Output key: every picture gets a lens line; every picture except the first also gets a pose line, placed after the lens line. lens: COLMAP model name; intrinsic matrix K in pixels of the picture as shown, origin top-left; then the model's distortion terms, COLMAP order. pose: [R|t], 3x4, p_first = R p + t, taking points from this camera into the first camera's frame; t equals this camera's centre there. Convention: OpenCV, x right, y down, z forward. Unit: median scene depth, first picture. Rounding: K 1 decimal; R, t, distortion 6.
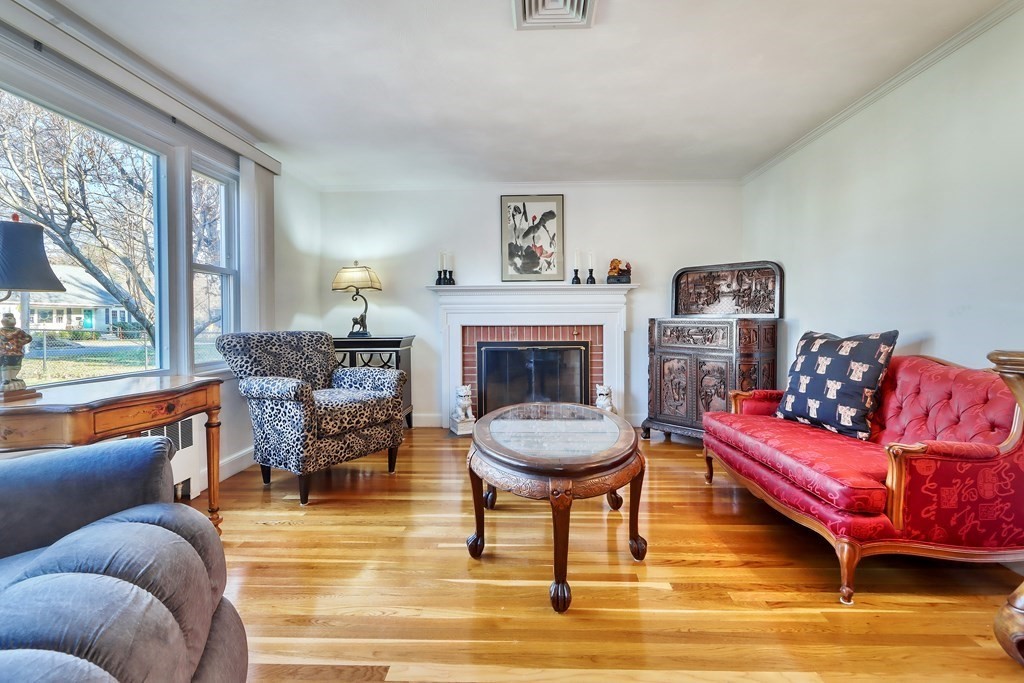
lens RADIAL K [[481.8, 0, 507.3], [0, 481.8, 323.4], [0, 0, 1]] dist [0.002362, -0.000880]
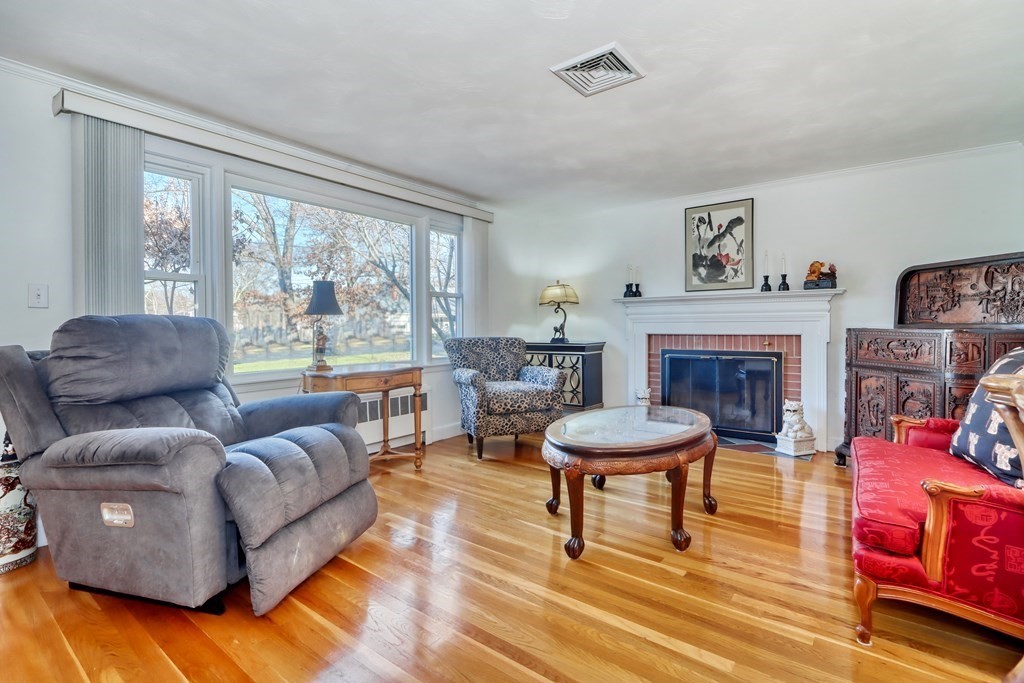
lens RADIAL K [[481.8, 0, 507.3], [0, 481.8, 323.4], [0, 0, 1]] dist [0.002362, -0.000880]
pose [[0.808983, -0.001500, -0.587830, 0.308919], [-0.004266, 0.999955, -0.008423, -0.009154], [0.587817, 0.009322, 0.808940, -0.066154]]
